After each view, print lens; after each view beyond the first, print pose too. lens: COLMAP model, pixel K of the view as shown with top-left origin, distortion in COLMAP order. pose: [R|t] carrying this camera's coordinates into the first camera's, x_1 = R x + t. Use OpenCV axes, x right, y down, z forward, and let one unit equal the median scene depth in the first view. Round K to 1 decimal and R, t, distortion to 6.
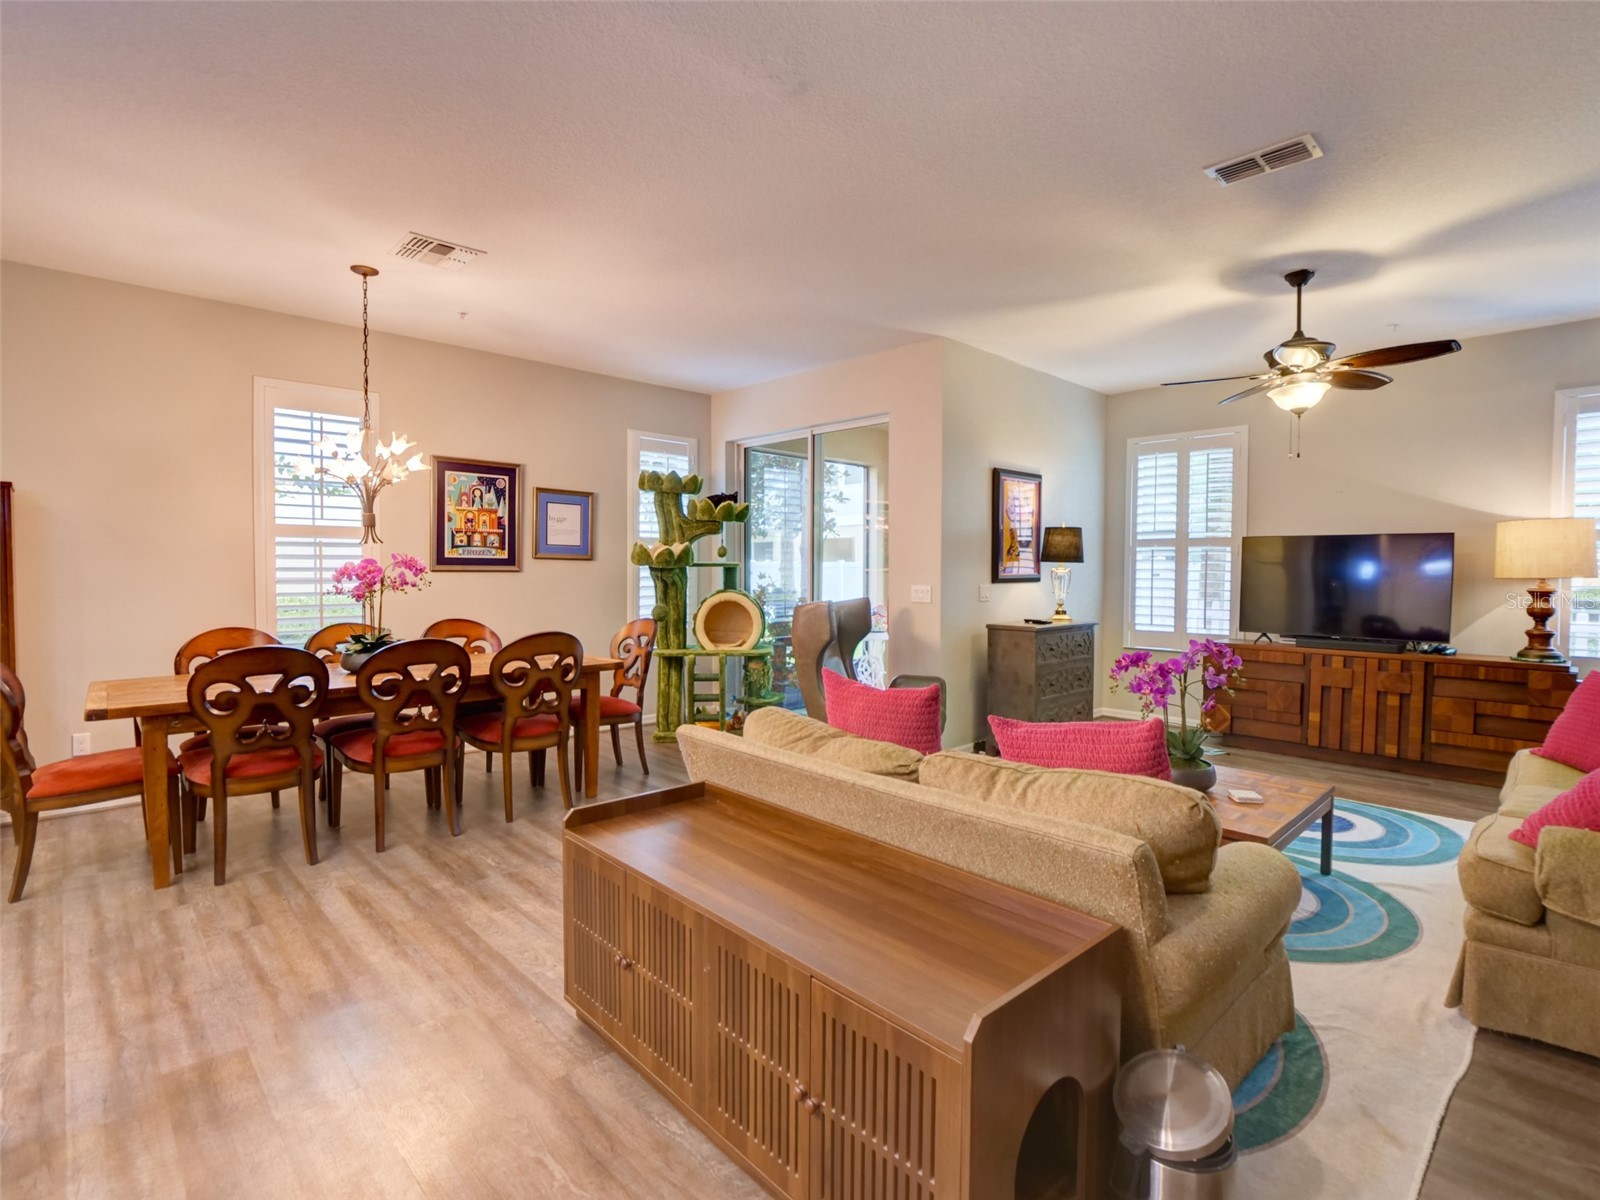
lens RADIAL K [[771.9, 0, 807.0], [0, 771.9, 597.6], [0, 0, 1]] dist [-0.011409, -0.001852]
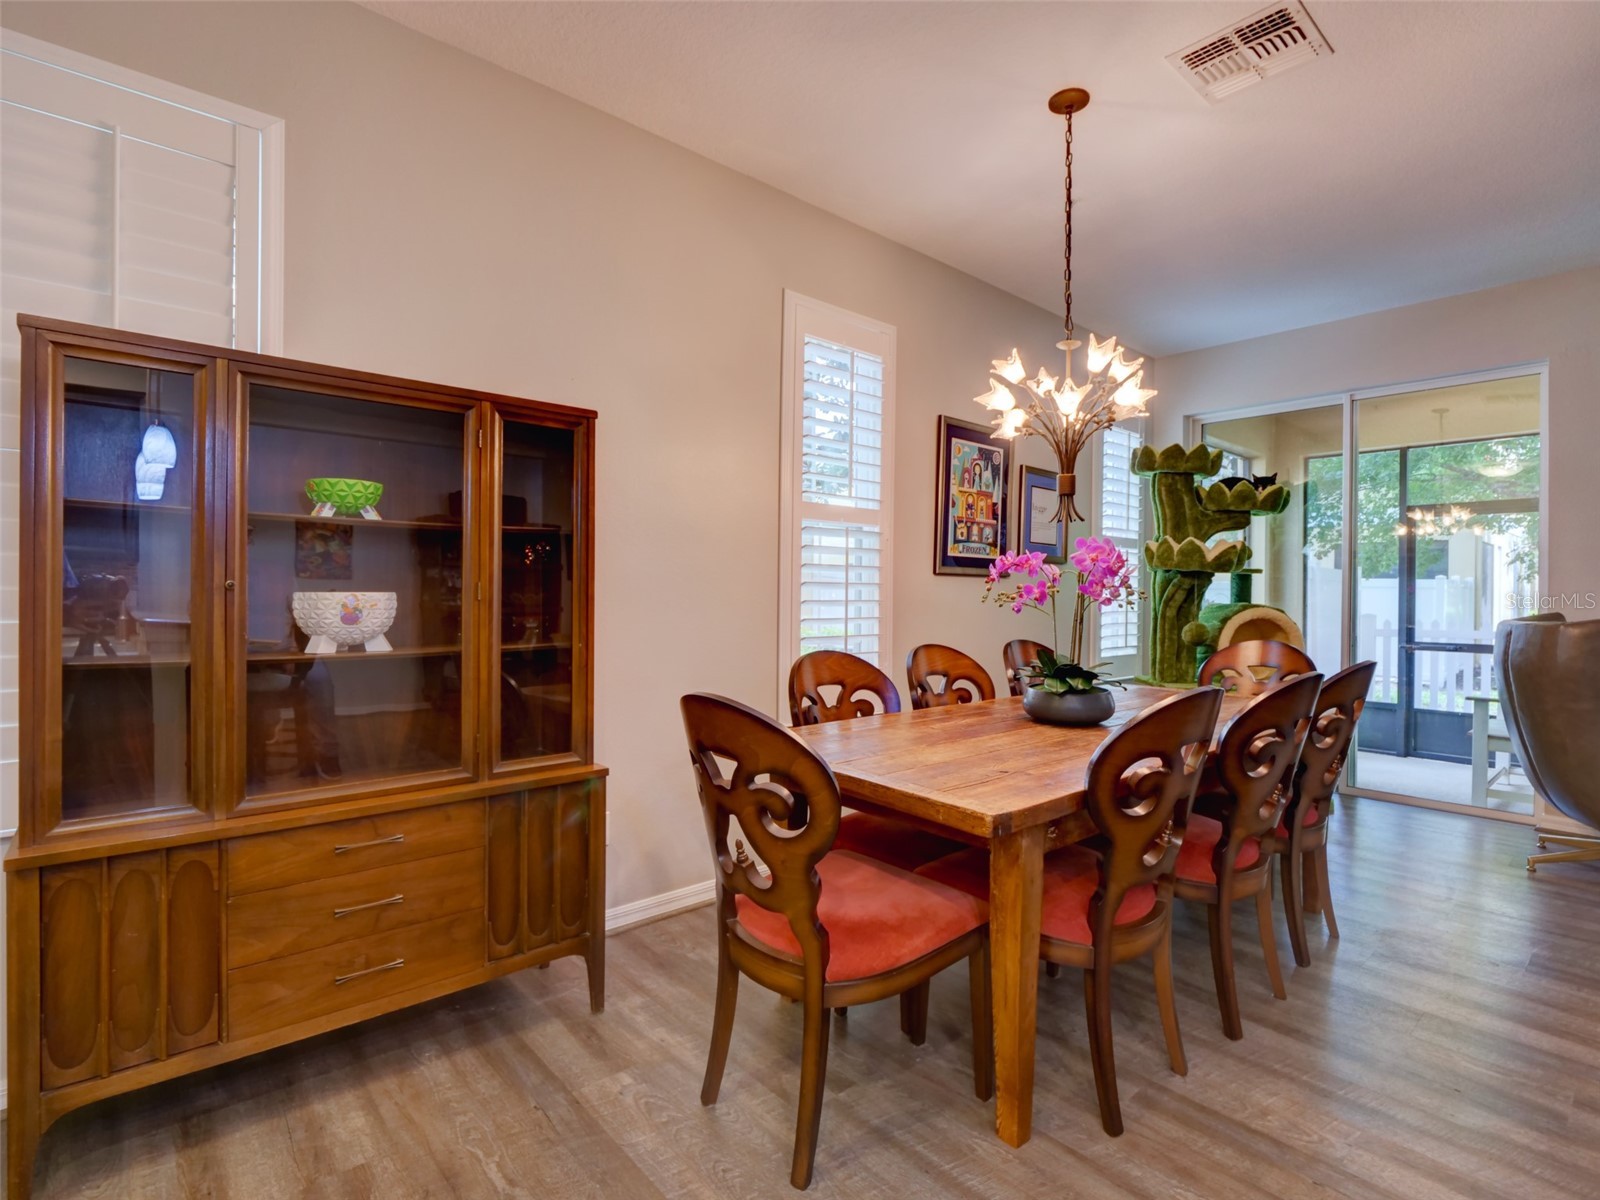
lens RADIAL K [[771.9, 0, 794.7], [0, 771.9, 595.3], [0, 0, 1]] dist [-0.011409, -0.001852]
pose [[0.998952, 0.003035, -0.045659, -0.657173], [-0.004773, 0.999267, -0.037991, 0.015045], [0.045510, 0.038169, 0.998234, 0.301044]]
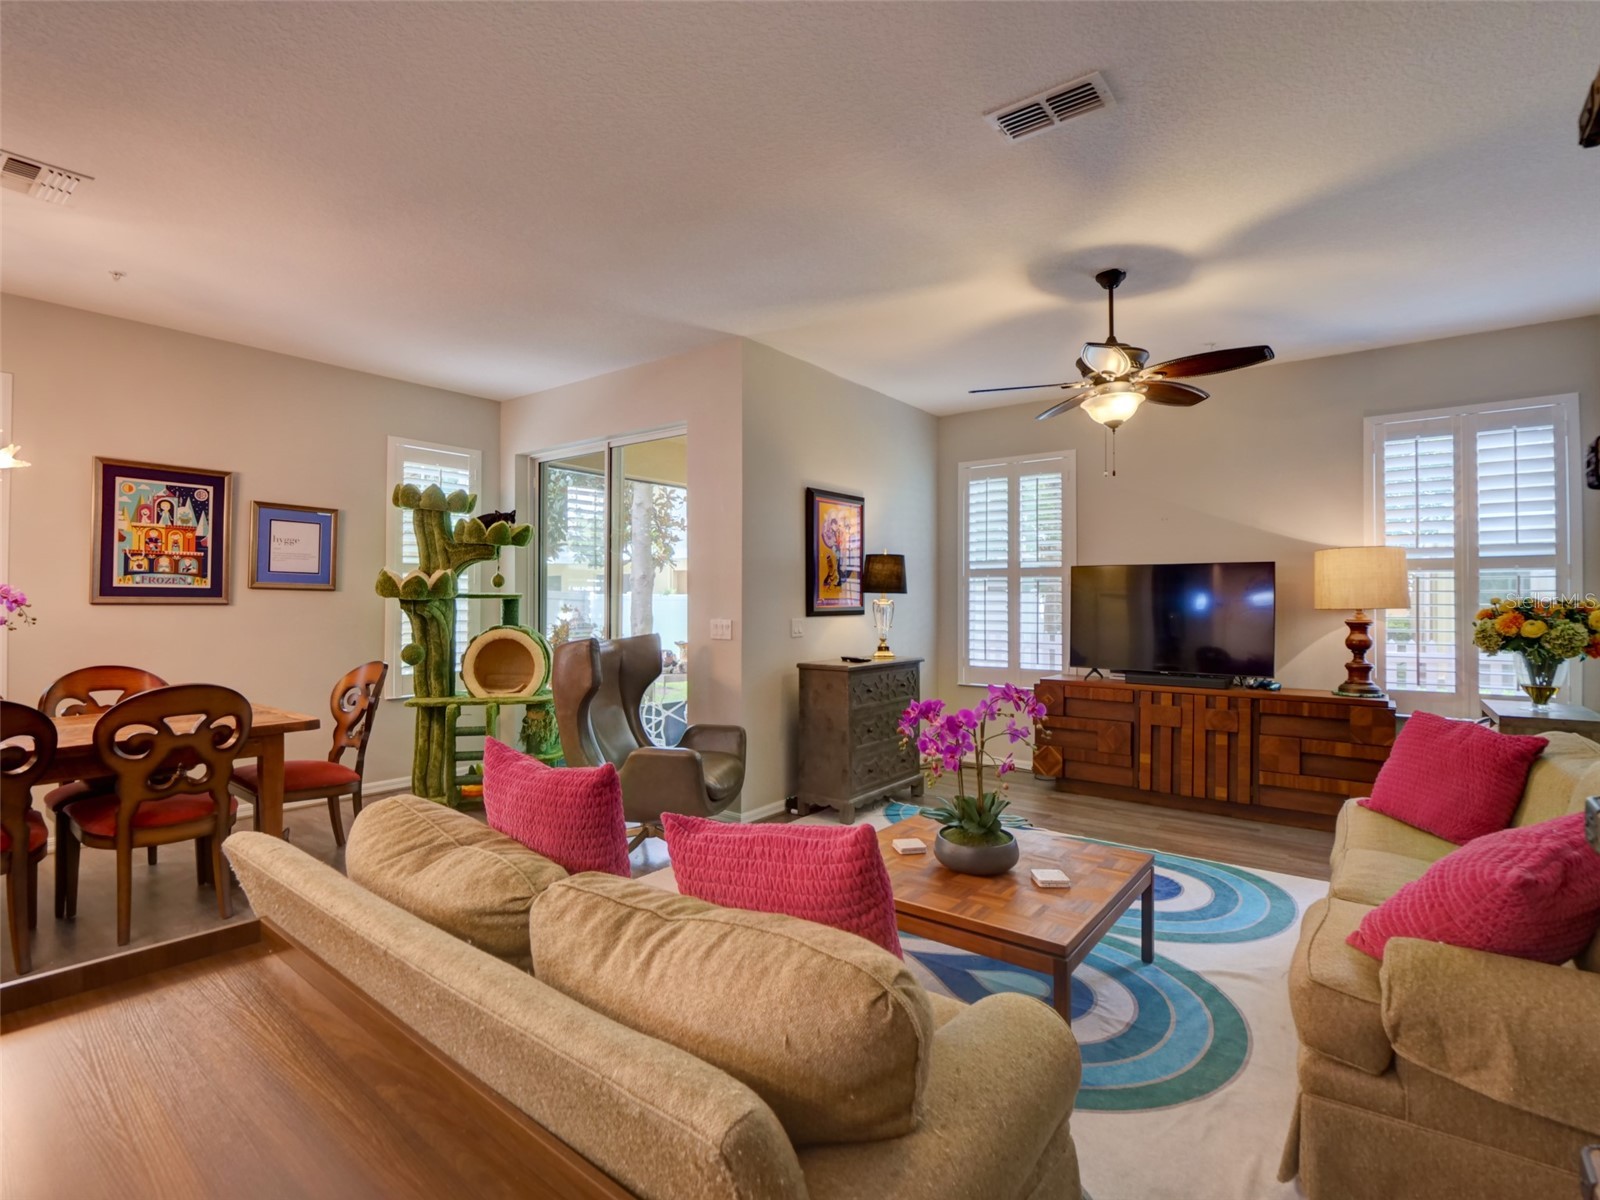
lens RADIAL K [[771.9, 0, 807.4], [0, 771.9, 597.6], [0, 0, 1]] dist [-0.011409, -0.001852]
pose [[0.988499, -0.000782, 0.151222, 0.124750], [0.007209, 0.999093, -0.041961, -0.003894], [-0.151052, 0.042569, 0.987609, 0.142798]]
